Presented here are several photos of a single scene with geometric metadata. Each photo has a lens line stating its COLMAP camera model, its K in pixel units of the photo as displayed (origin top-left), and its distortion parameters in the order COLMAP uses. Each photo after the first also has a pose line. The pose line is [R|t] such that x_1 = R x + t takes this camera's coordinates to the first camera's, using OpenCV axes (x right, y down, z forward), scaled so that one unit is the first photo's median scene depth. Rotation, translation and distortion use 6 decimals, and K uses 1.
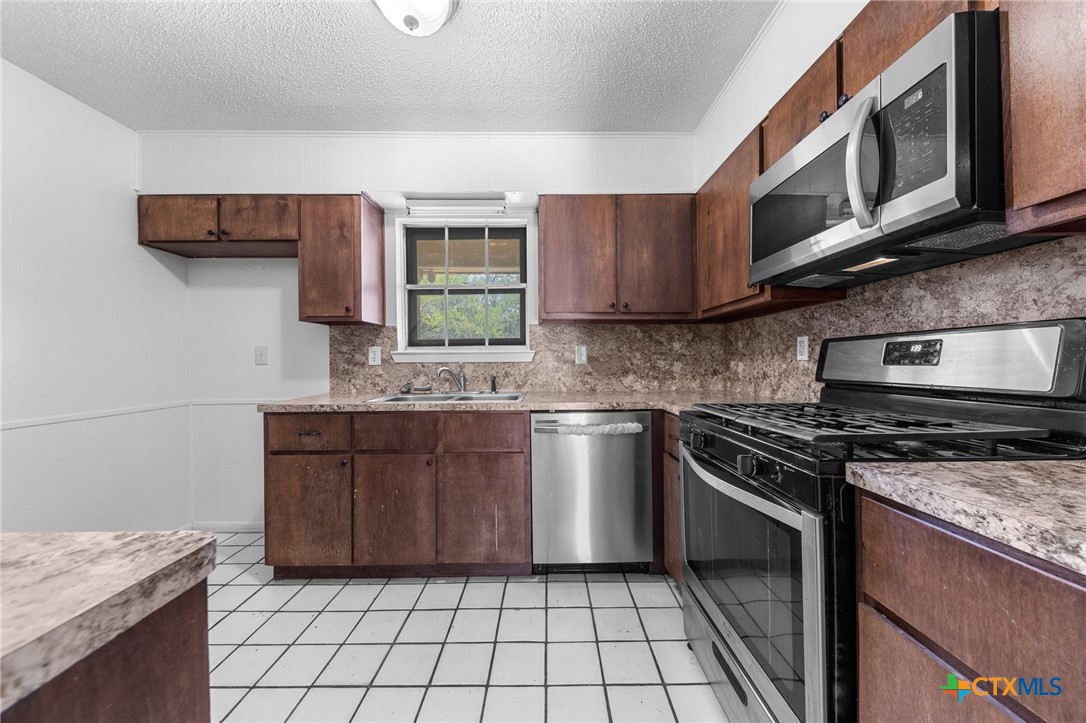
lens RADIAL K [[383.0, 0, 542.4], [0, 383.0, 357.0], [0, 0, 1]] dist [0.002324, -0.000069]
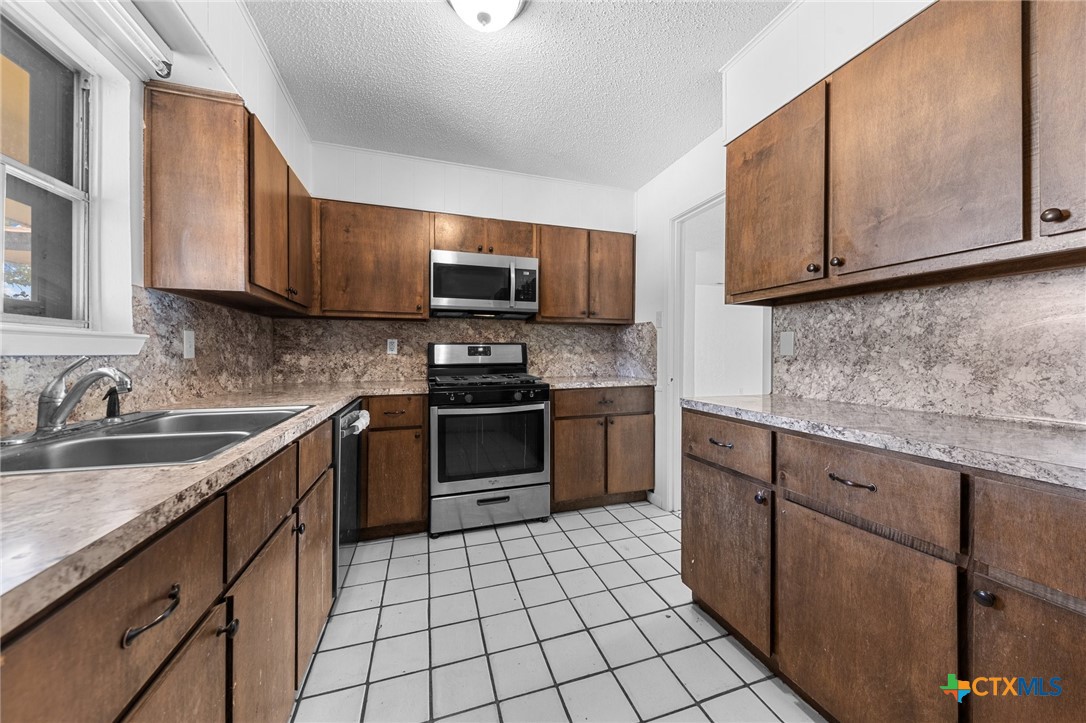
lens RADIAL K [[383.0, 0, 542.4], [0, 383.0, 357.0], [0, 0, 1]] dist [0.002324, -0.000069]
pose [[-0.305138, -0.001102, 0.952308, -0.814526], [-0.005079, 0.999987, -0.000470, 0.014001], [-0.952295, -0.004980, -0.305139, 0.705899]]
